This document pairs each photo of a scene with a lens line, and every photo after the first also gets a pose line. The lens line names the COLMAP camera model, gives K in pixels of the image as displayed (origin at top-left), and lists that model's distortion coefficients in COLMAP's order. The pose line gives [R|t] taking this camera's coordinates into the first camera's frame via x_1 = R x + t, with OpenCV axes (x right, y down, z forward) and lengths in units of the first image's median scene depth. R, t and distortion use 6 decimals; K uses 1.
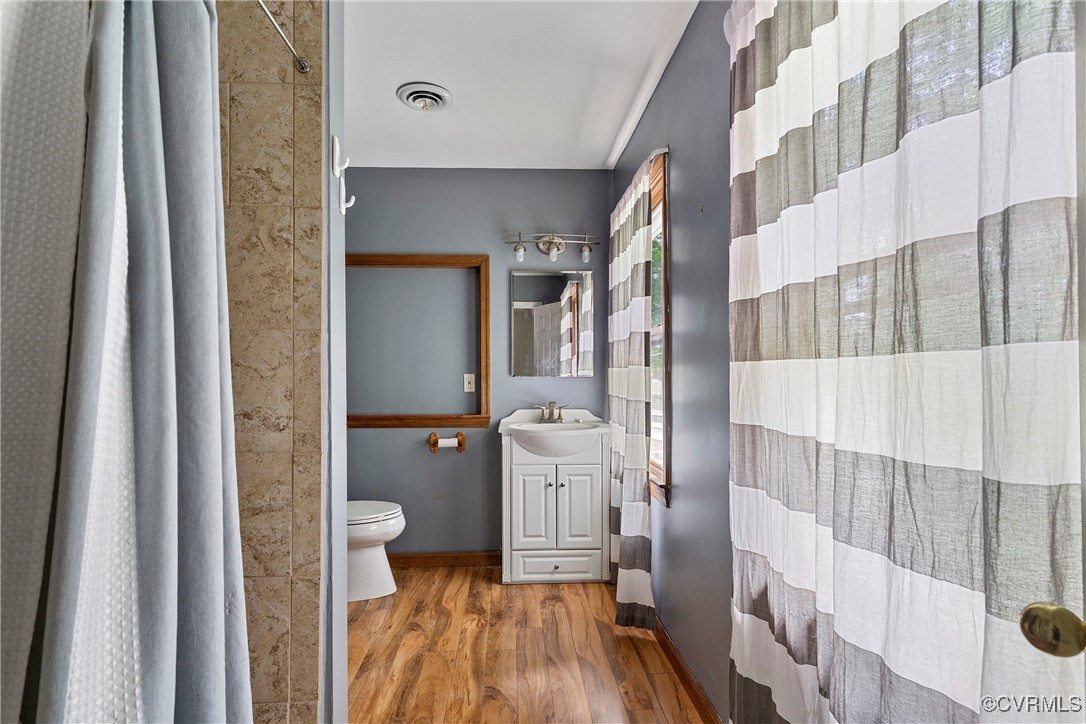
lens RADIAL K [[524.8, 0, 537.7], [0, 524.8, 370.7], [0, 0, 1]] dist [0.001282, 0.000272]
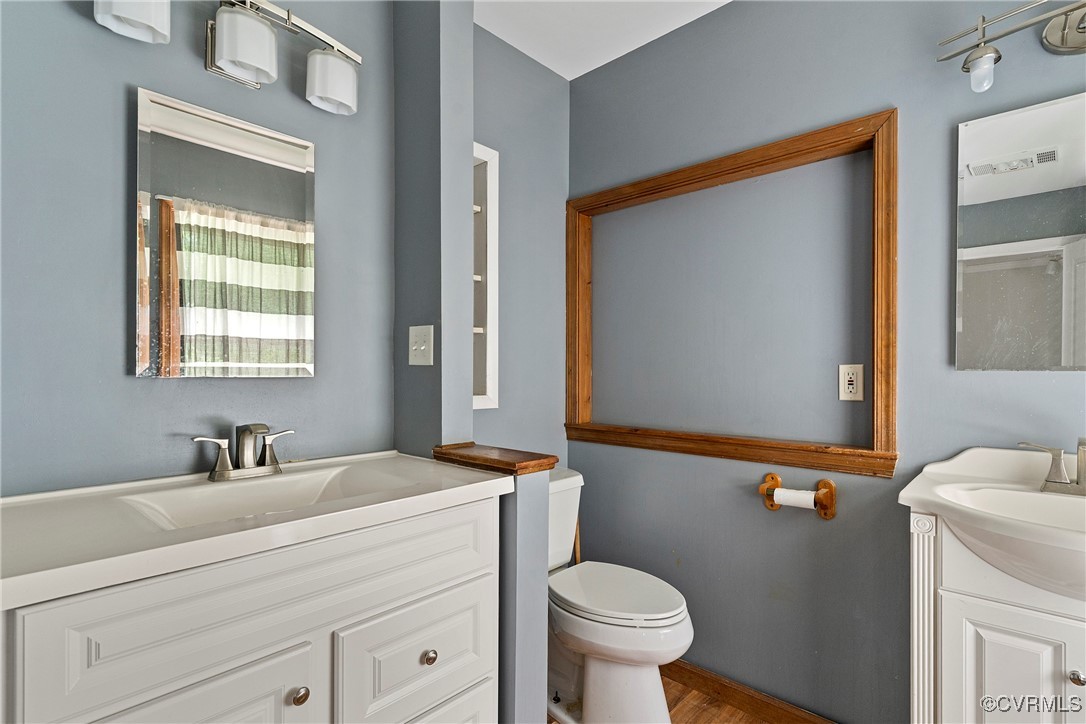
lens RADIAL K [[524.8, 0, 537.7], [0, 524.8, 370.7], [0, 0, 1]] dist [0.001282, 0.000272]
pose [[0.691147, 0.005818, -0.722691, 0.025316], [0.004034, 0.999921, 0.011908, 0.005153], [0.722703, -0.011146, 0.691069, 0.453155]]
